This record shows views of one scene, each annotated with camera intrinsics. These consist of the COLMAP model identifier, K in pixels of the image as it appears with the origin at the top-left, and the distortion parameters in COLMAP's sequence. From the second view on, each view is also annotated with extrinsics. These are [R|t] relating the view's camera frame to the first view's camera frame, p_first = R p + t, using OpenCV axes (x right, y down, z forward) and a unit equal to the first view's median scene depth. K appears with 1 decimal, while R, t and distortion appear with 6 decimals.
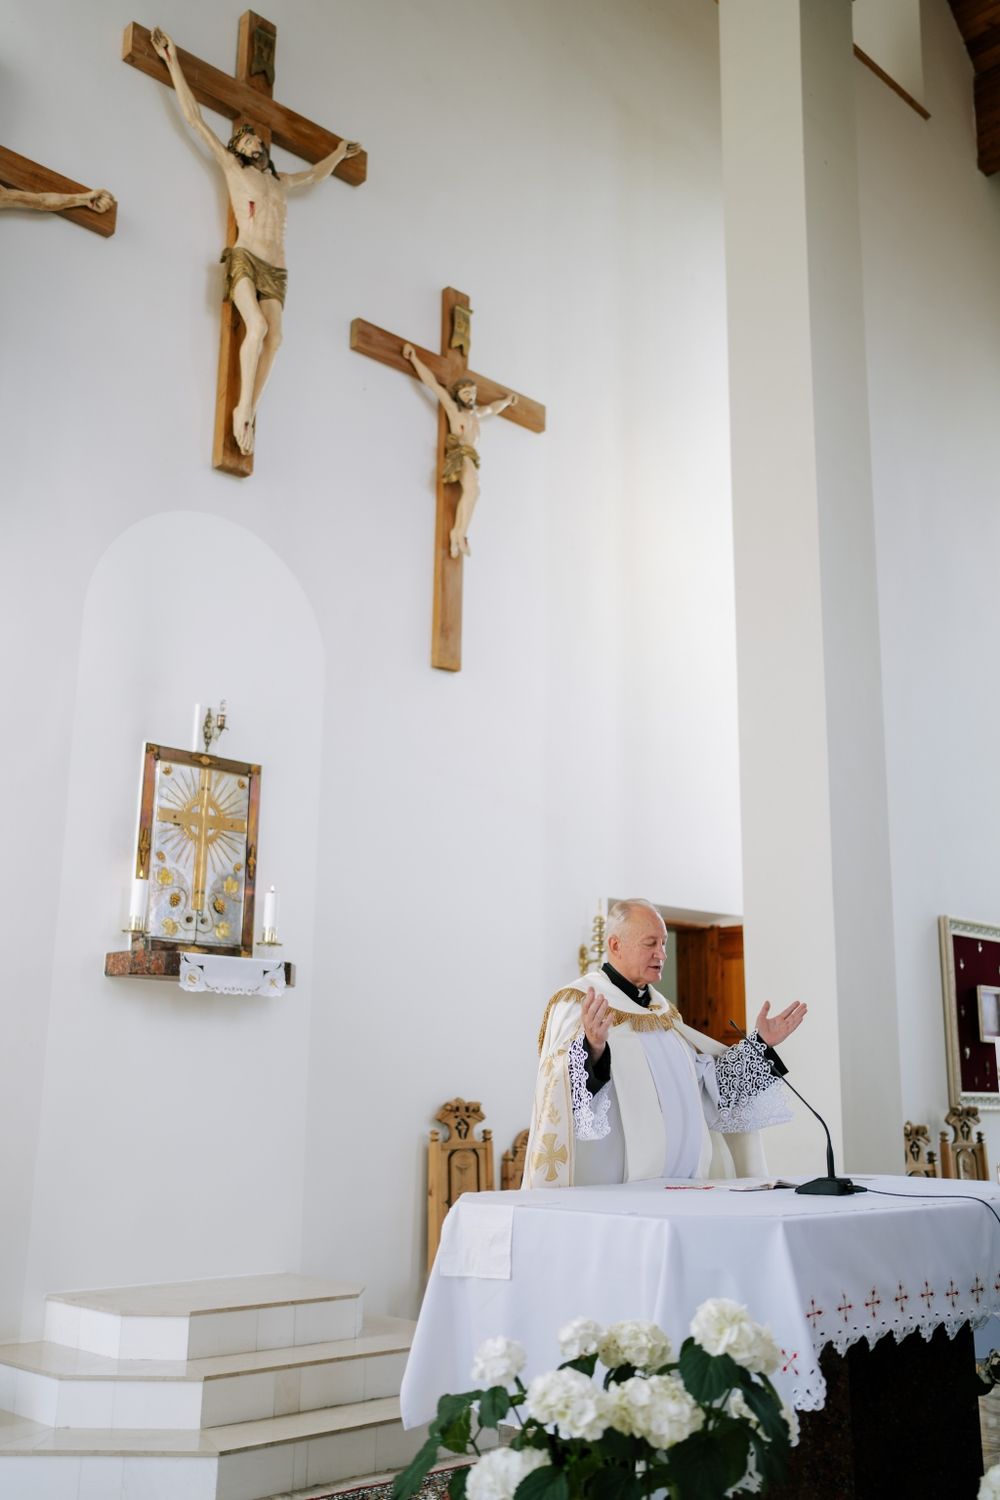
lens RADIAL K [[1470.3, 0, 500.0], [0, 1470.3, 750.0], [0, 0, 1]] dist [-0.009017, 0.006584]
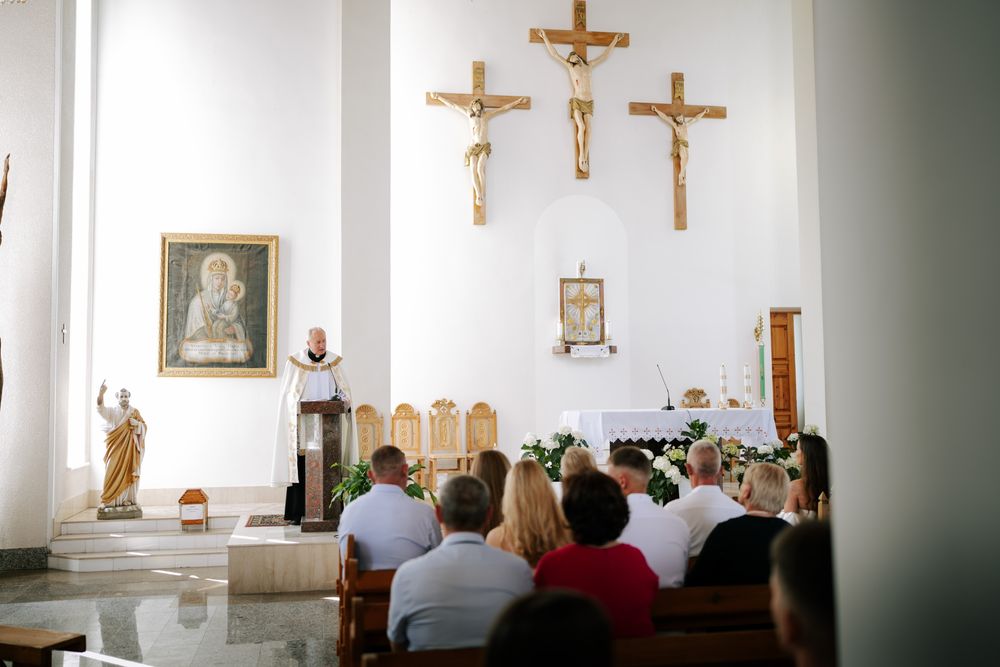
lens RADIAL K [[980.2, 0, 500.0], [0, 980.2, 333.5], [0, 0, 1]] dist [-0.009017, 0.006584]
pose [[0.832140, -0.056195, -0.551711, 0.732469], [0.148177, 0.981213, 0.123552, -0.153116], [0.534403, -0.184564, 0.824833, -0.733513]]
